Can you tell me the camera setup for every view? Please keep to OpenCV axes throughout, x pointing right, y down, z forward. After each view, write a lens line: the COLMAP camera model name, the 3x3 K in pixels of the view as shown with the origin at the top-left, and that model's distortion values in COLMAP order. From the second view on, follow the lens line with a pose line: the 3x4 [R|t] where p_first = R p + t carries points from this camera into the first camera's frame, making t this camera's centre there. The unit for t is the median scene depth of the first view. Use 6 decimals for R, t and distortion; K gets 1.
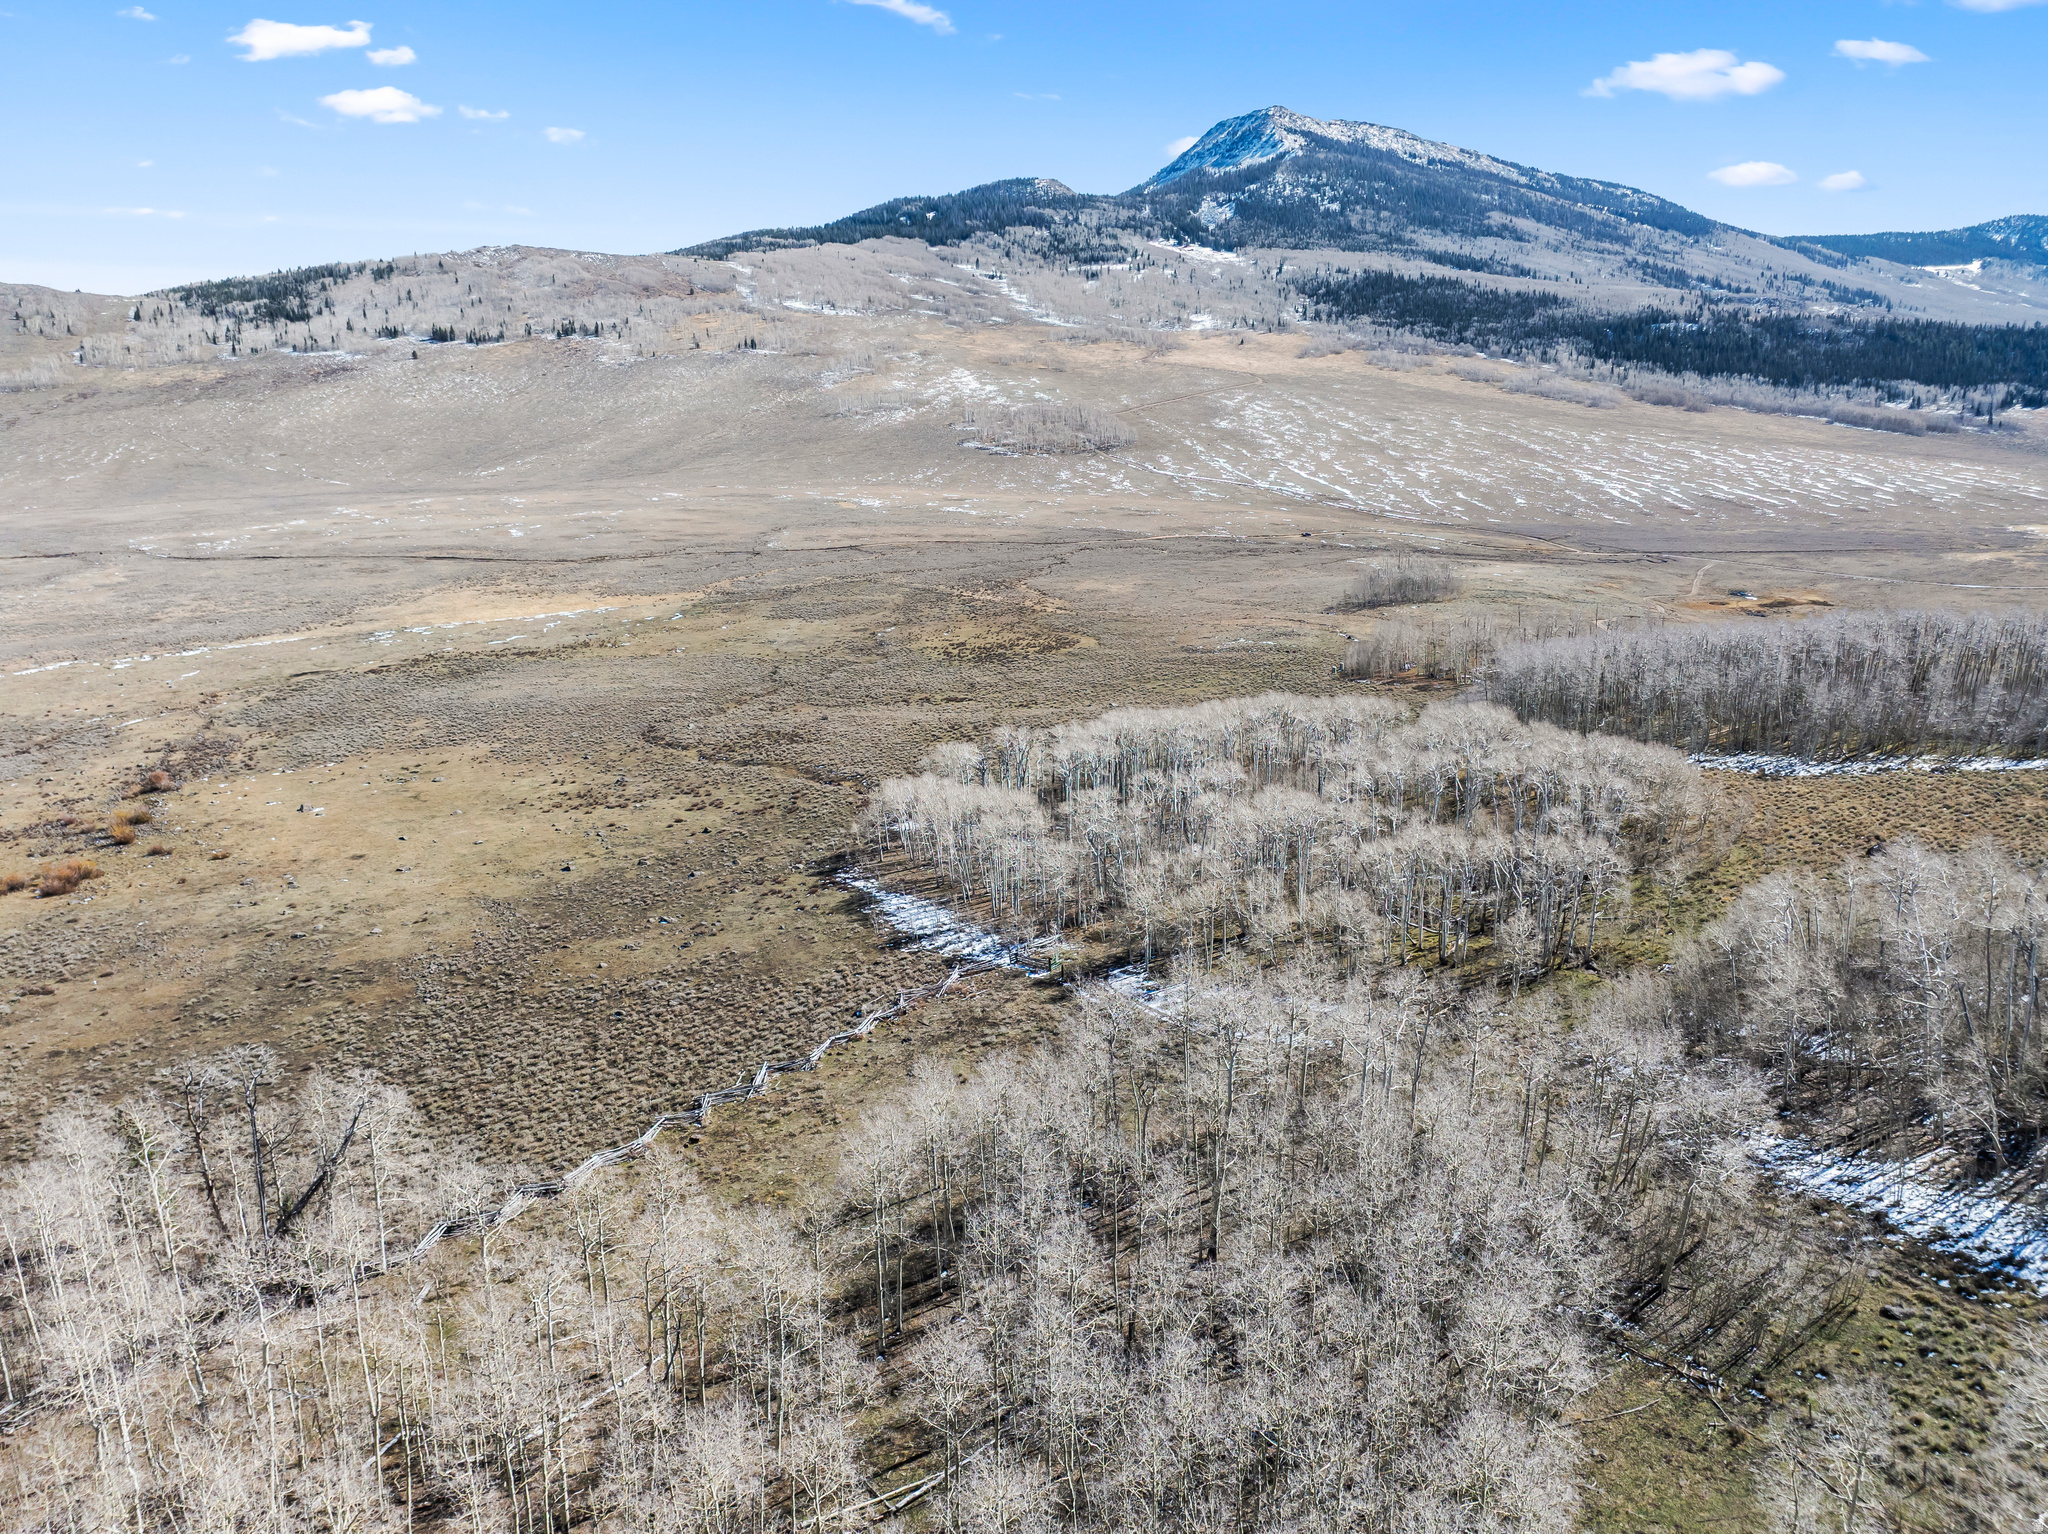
lens RADIAL K [[1451.9, 0, 1033.8], [0, 1451.9, 769.0], [0, 0, 1]] dist [-0.054179, 0.027365]
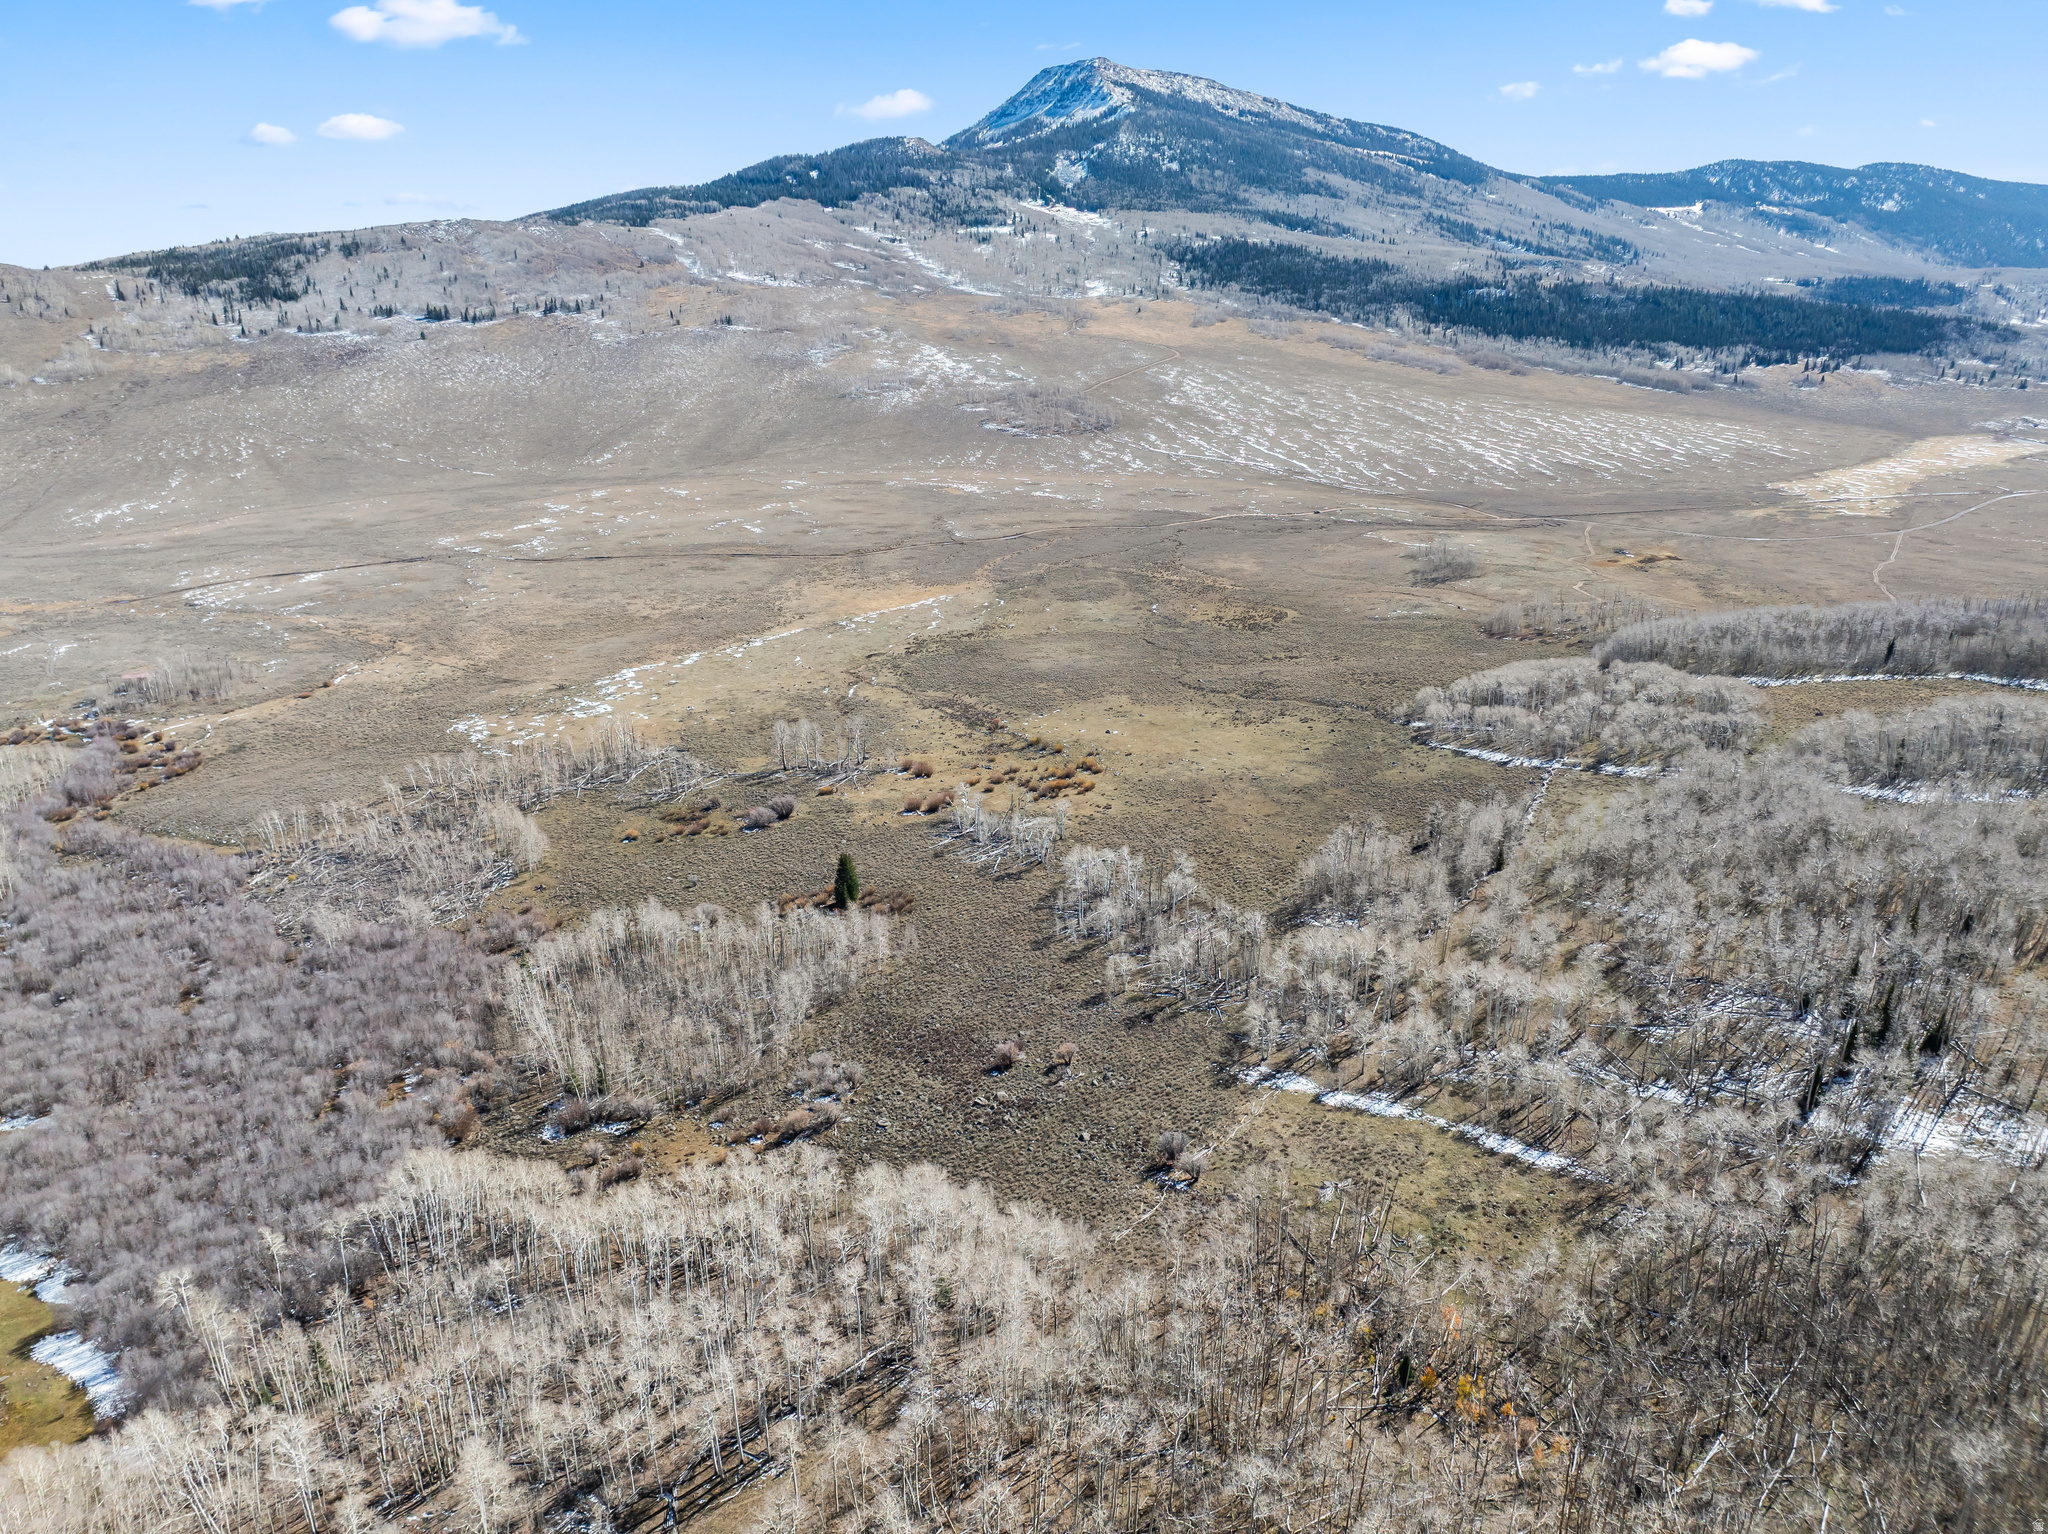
lens RADIAL K [[1451.9, 0, 1033.1], [0, 1451.9, 771.7], [0, 0, 1]] dist [-0.054179, 0.027365]
pose [[0.986231, -0.056466, 0.155436, -0.158643], [0.045921, 0.996446, 0.070613, -0.011426], [-0.158871, -0.062503, 0.985319, -0.177533]]
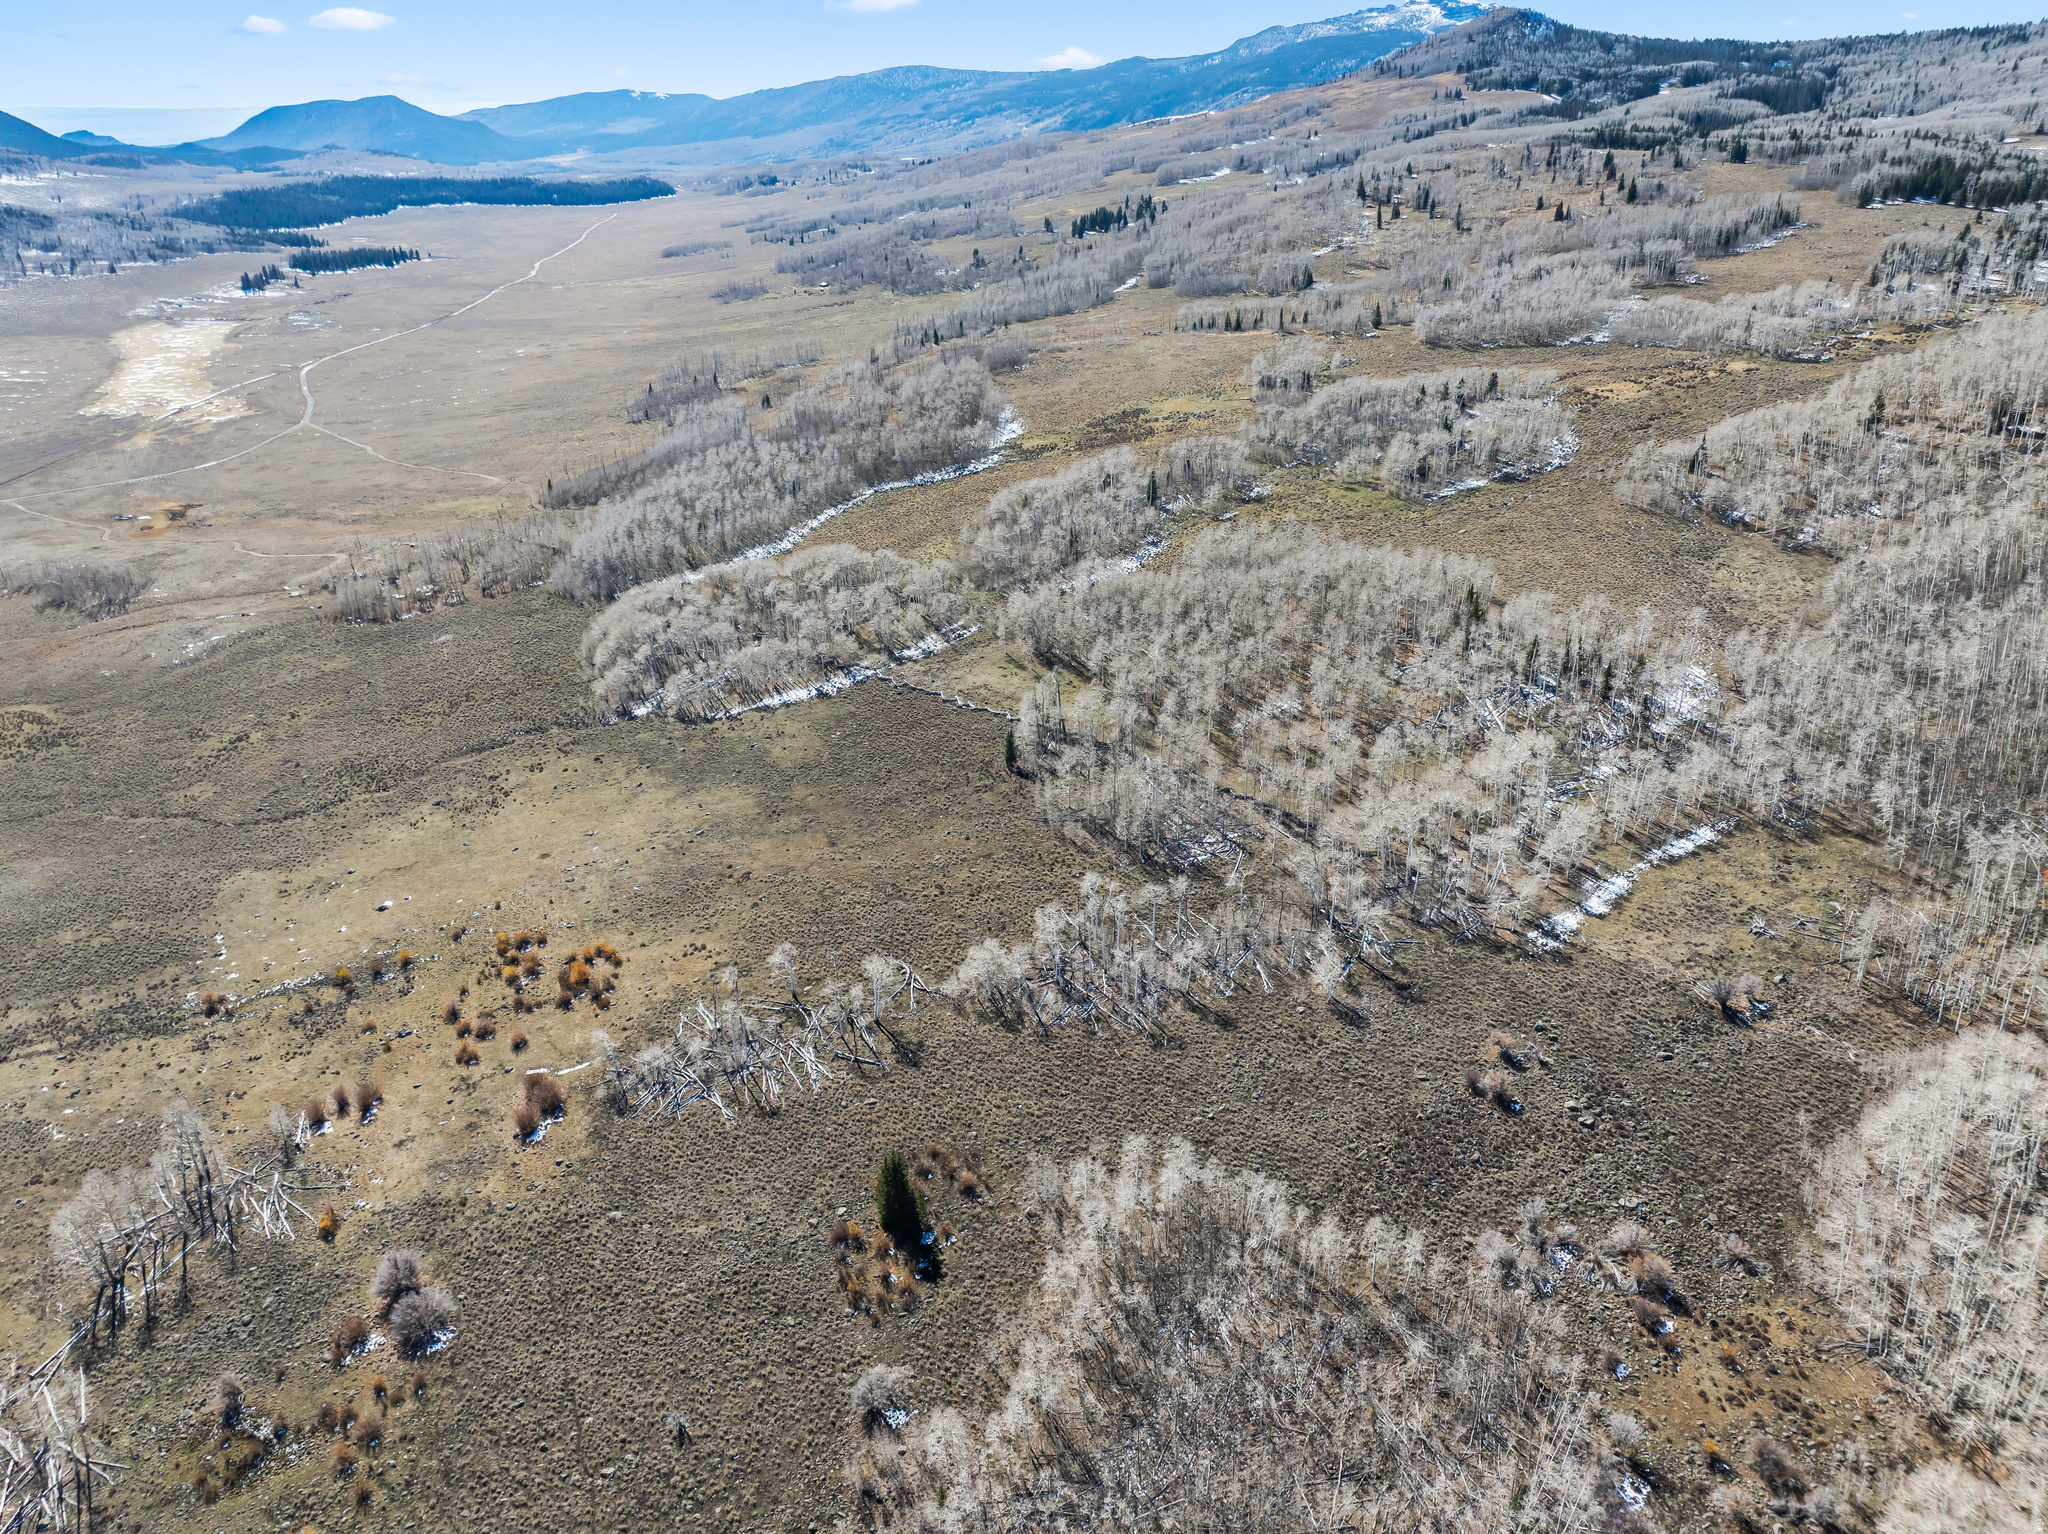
lens RADIAL K [[1451.9, 0, 1027.4], [0, 1451.9, 760.6], [0, 0, 1]] dist [-0.054179, 0.027365]
pose [[0.102825, -0.424064, 0.899776, -0.272264], [0.302573, 0.875040, 0.377828, -0.071917], [-0.947563, 0.233398, 0.218287, 0.013422]]
